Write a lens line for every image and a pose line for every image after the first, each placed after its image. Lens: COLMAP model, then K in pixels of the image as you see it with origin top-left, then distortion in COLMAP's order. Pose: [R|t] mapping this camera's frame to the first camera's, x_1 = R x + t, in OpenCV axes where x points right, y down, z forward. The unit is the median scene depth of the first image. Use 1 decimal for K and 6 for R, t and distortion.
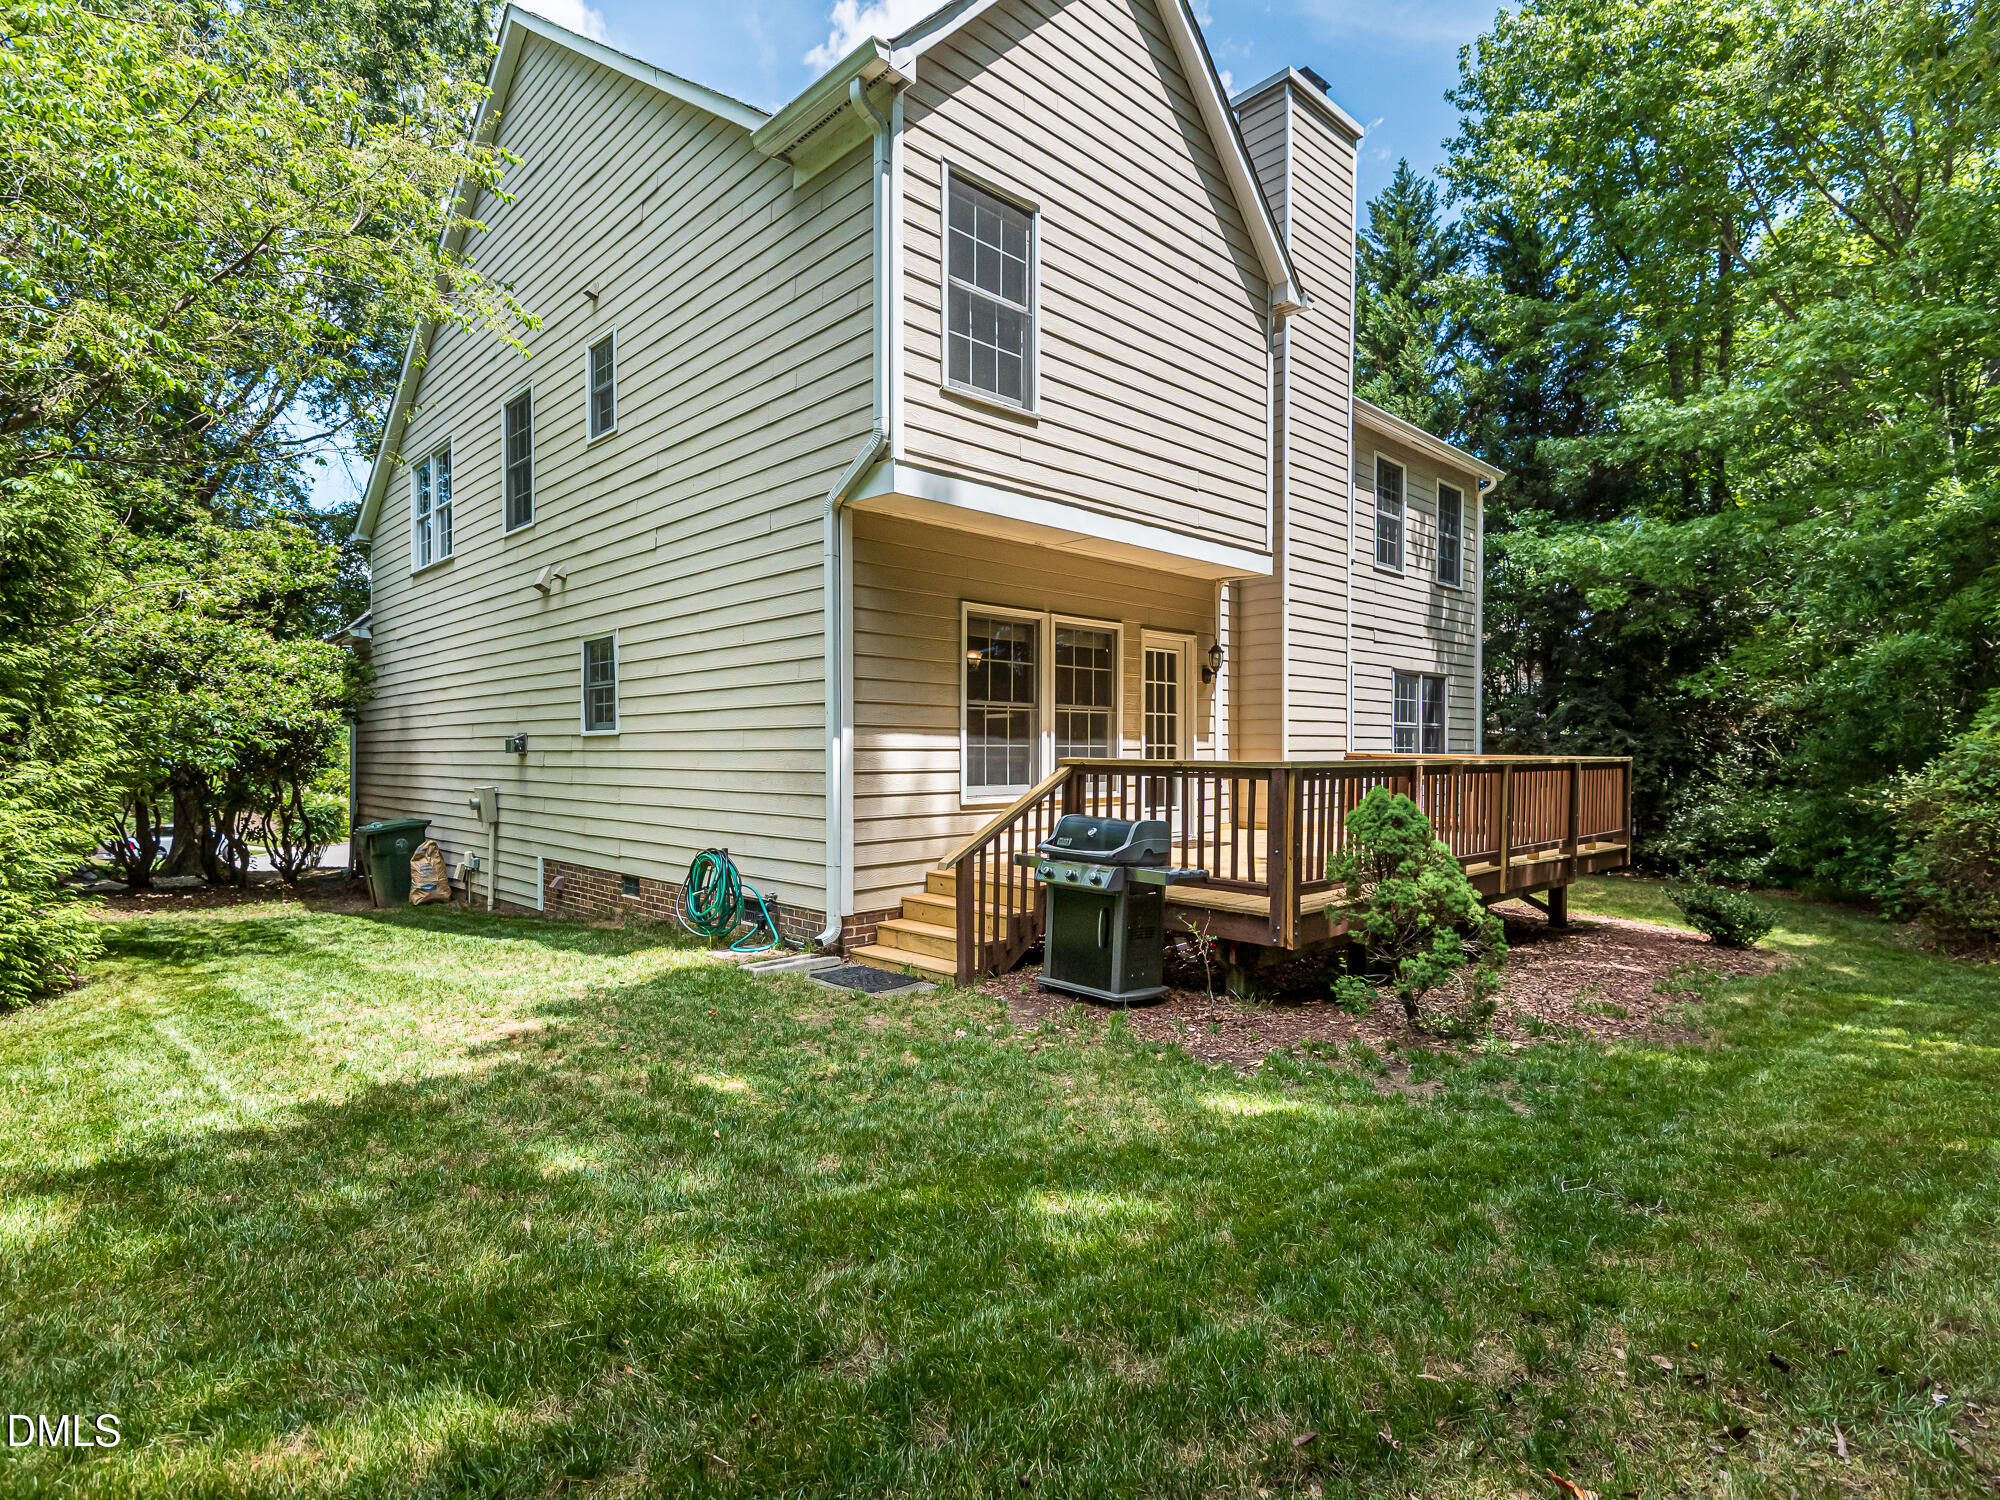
lens RADIAL K [[1021.6, 0, 1002.0], [0, 1021.6, 750.0], [0, 0, 1]] dist [0.032544, -0.004888]
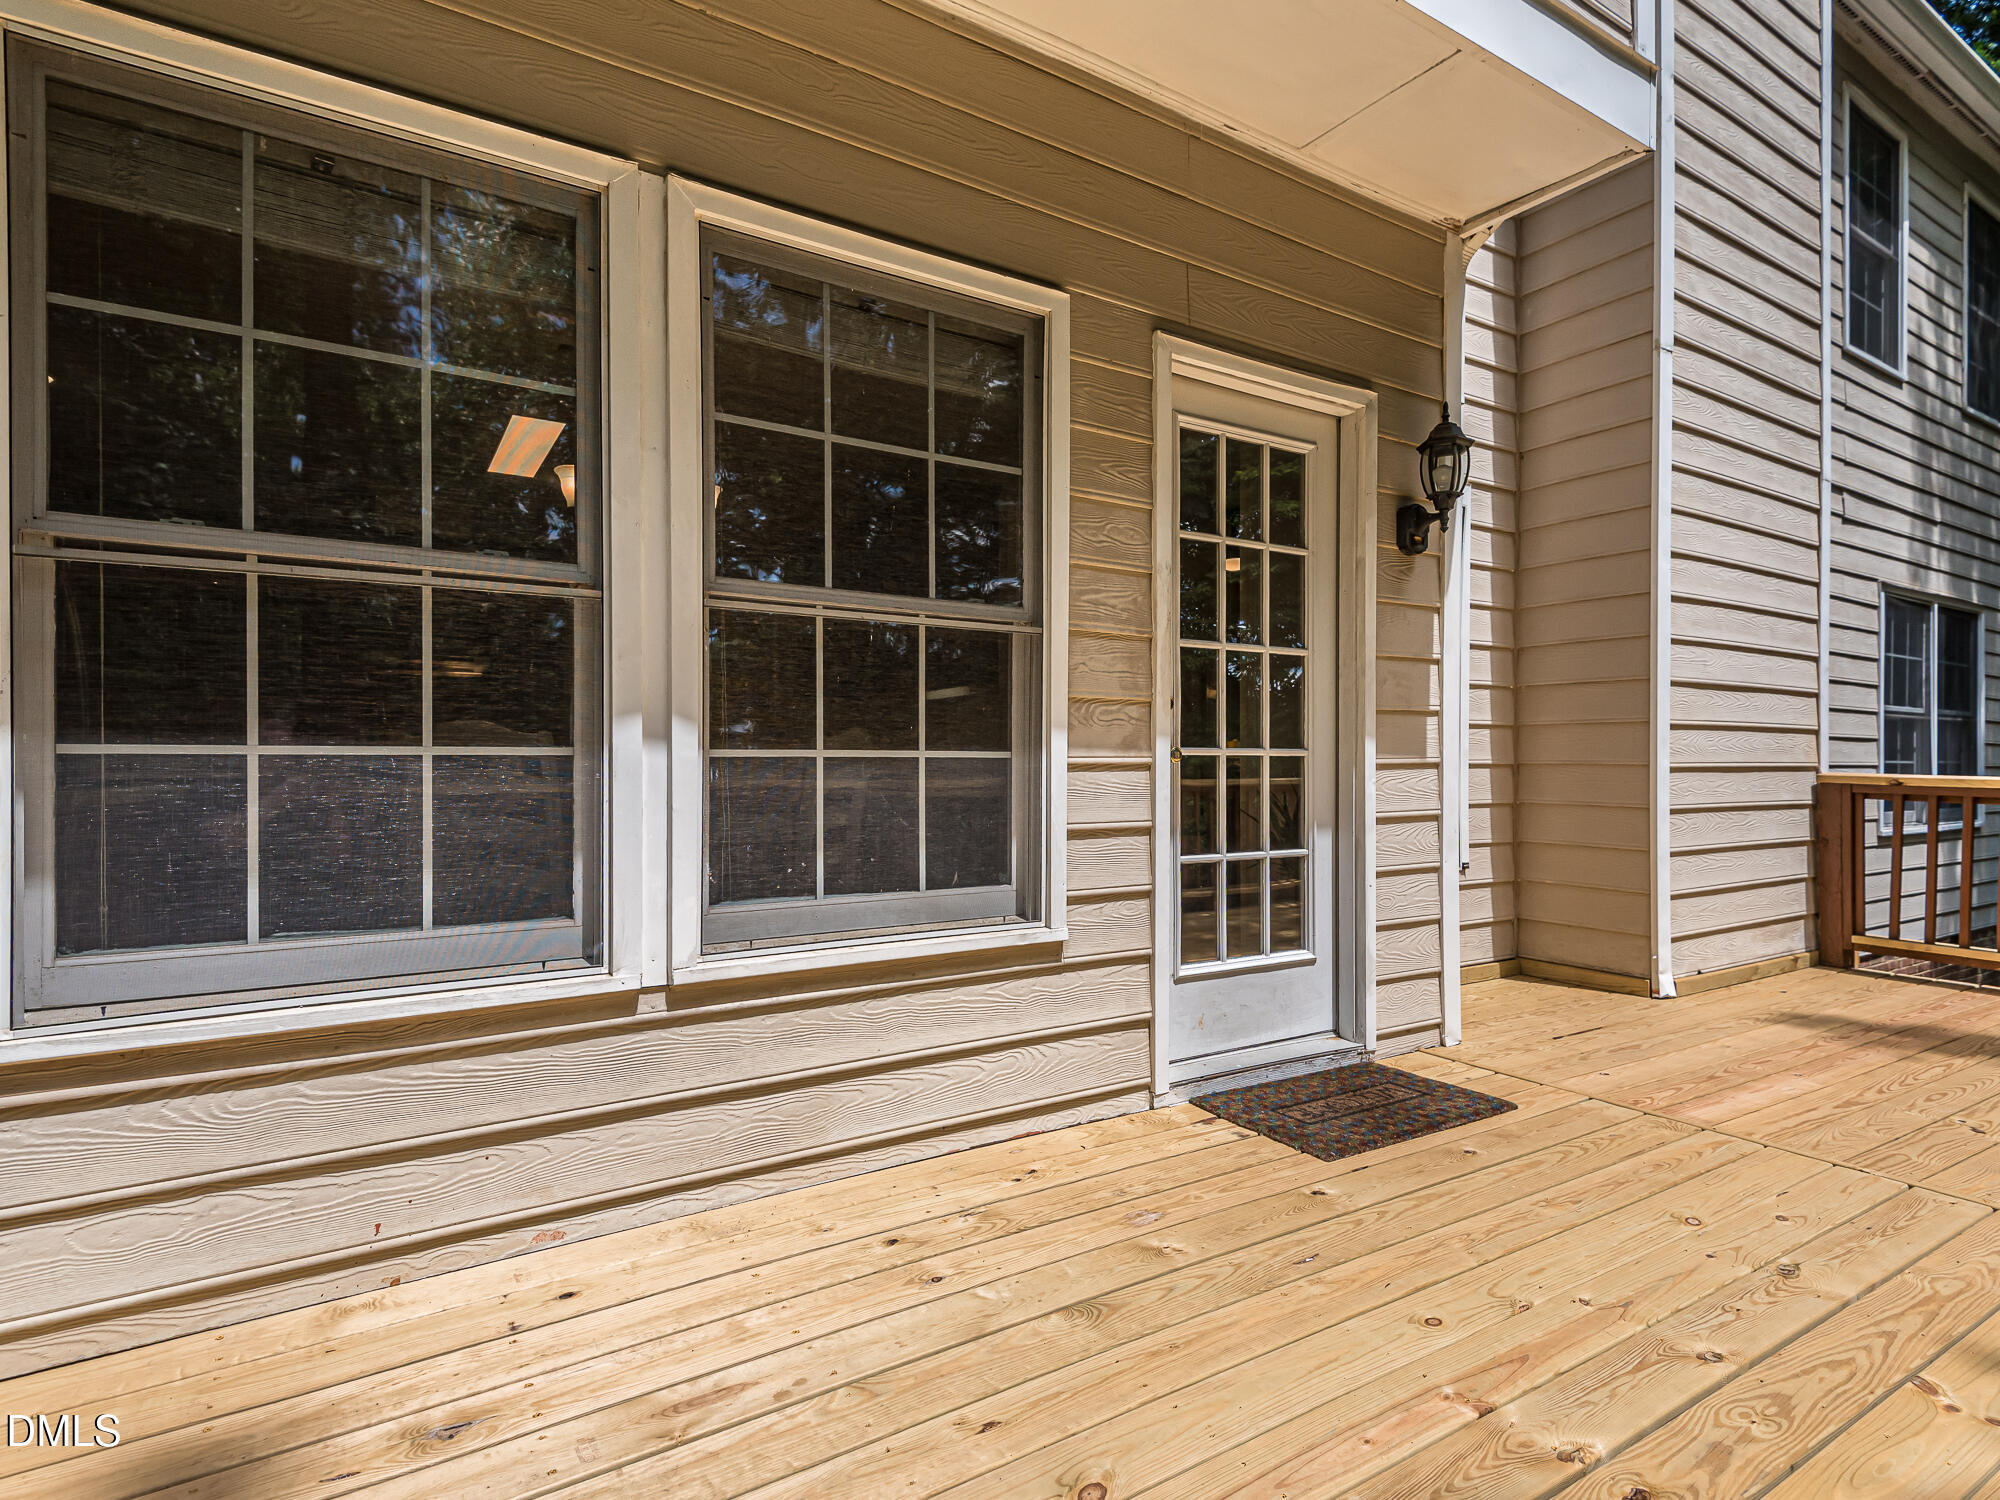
lens RADIAL K [[1021.6, 0, 1005.9], [0, 1021.6, 762.8], [0, 0, 1]] dist [0.032544, -0.004888]
pose [[0.977562, -0.002424, -0.210633, 0.148555], [0.001737, 0.999993, -0.003447, -0.001039], [0.210640, 0.003004, 0.977559, 0.687560]]
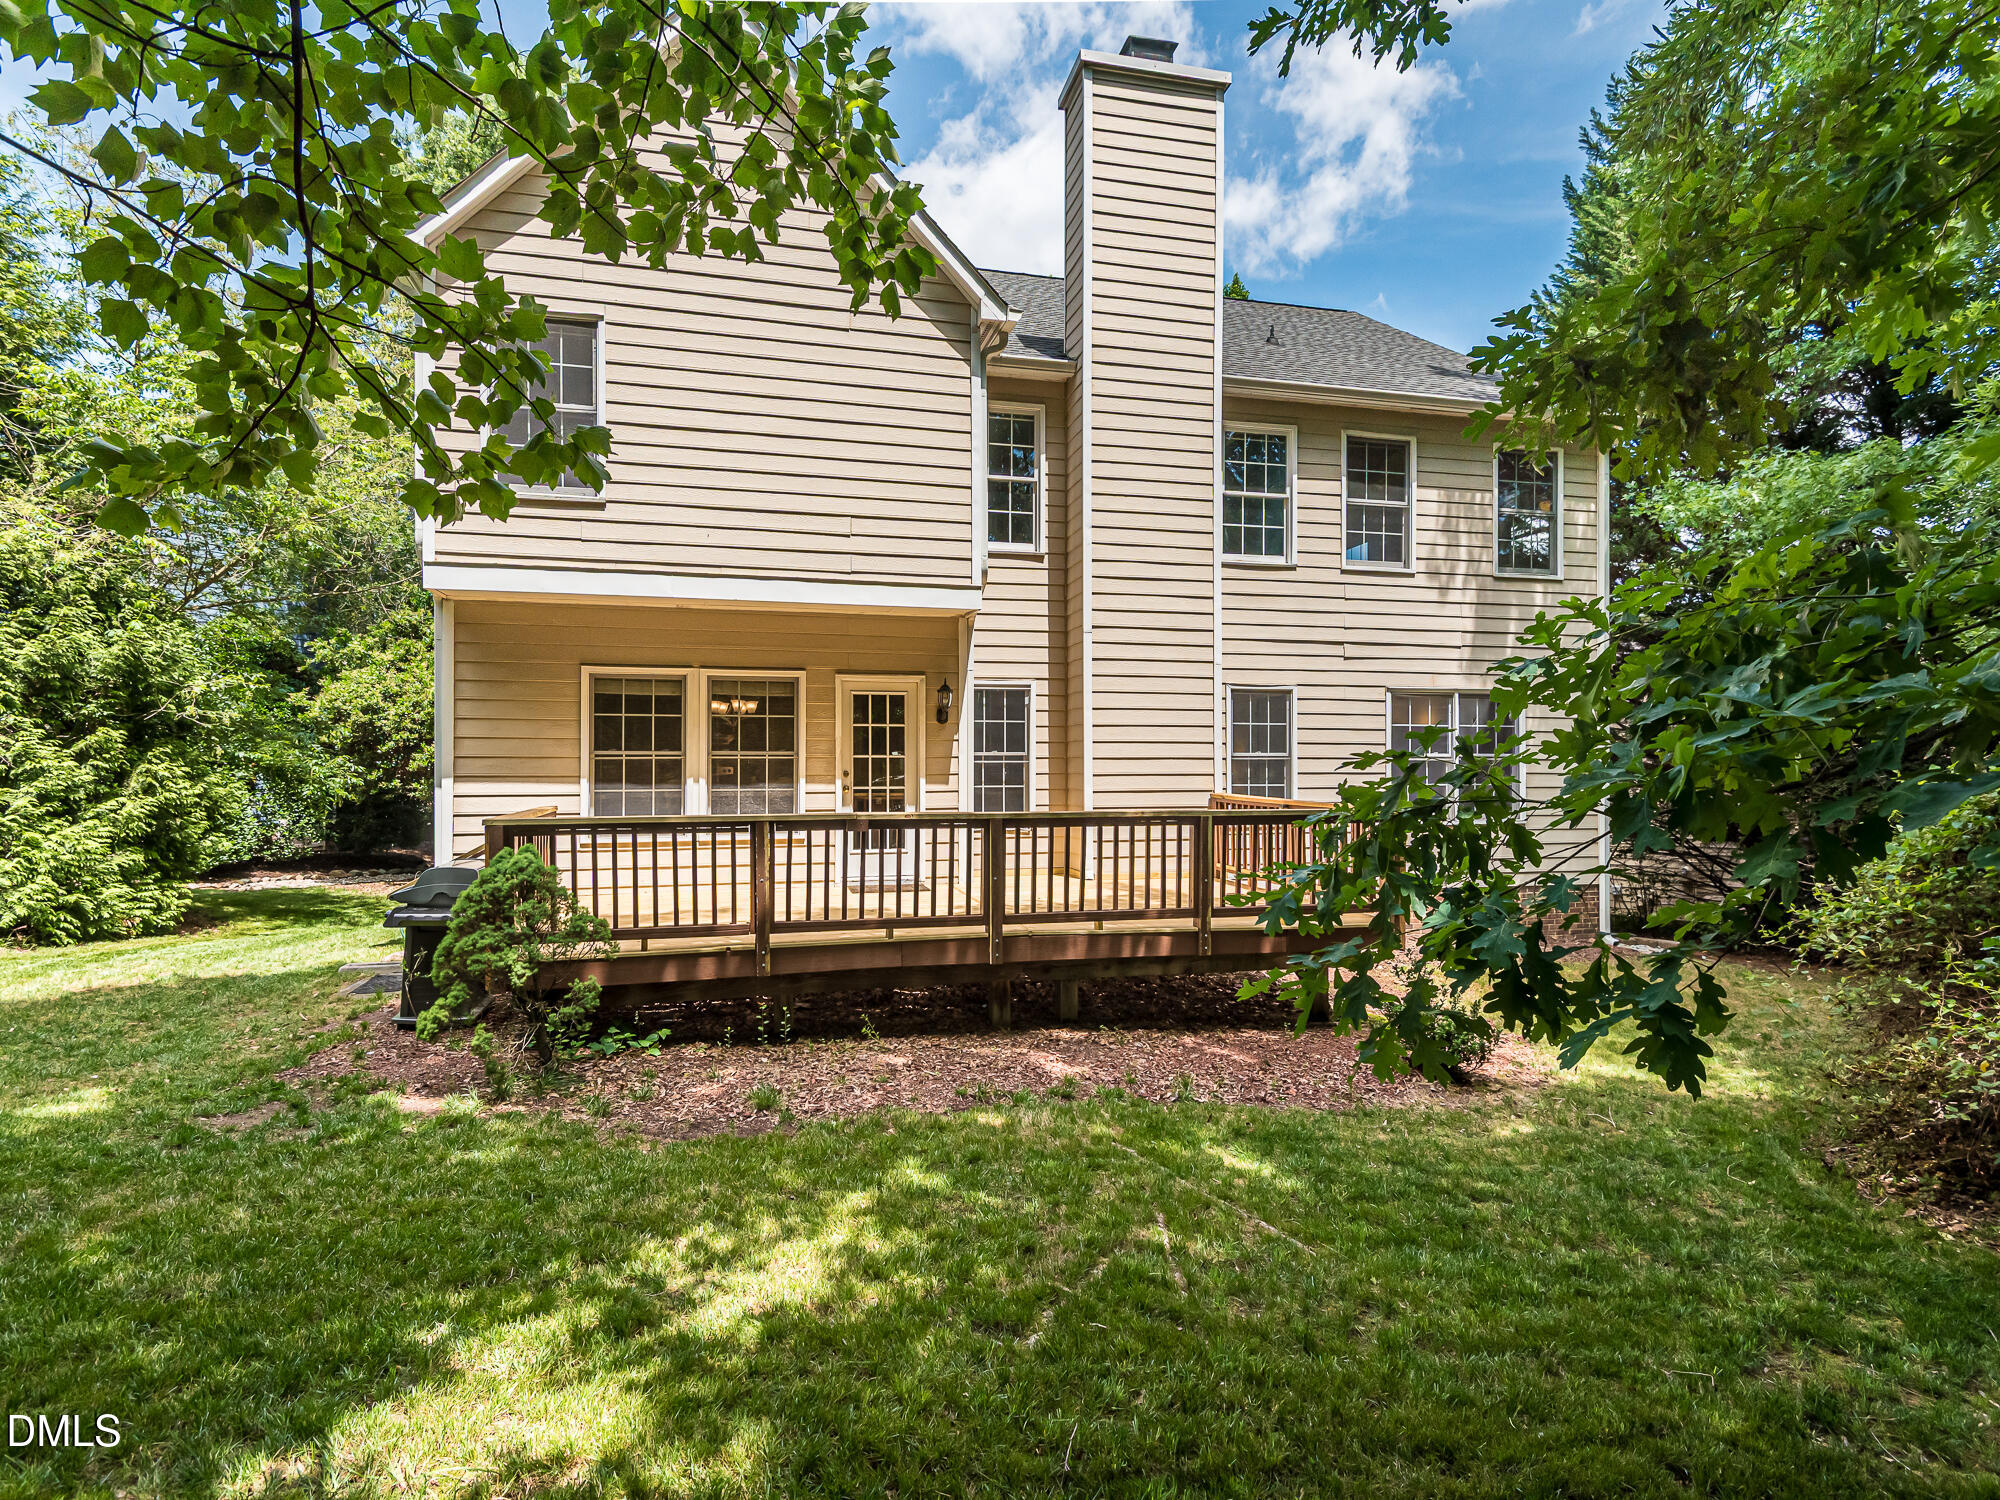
lens RADIAL K [[1021.6, 0, 992.0], [0, 1021.6, 756.3], [0, 0, 1]] dist [0.032544, -0.004888]
pose [[0.859479, -0.009926, -0.511075, 0.756249], [0.003359, 0.999900, -0.013772, -0.020844], [0.511160, 0.010120, 0.859426, 0.193789]]
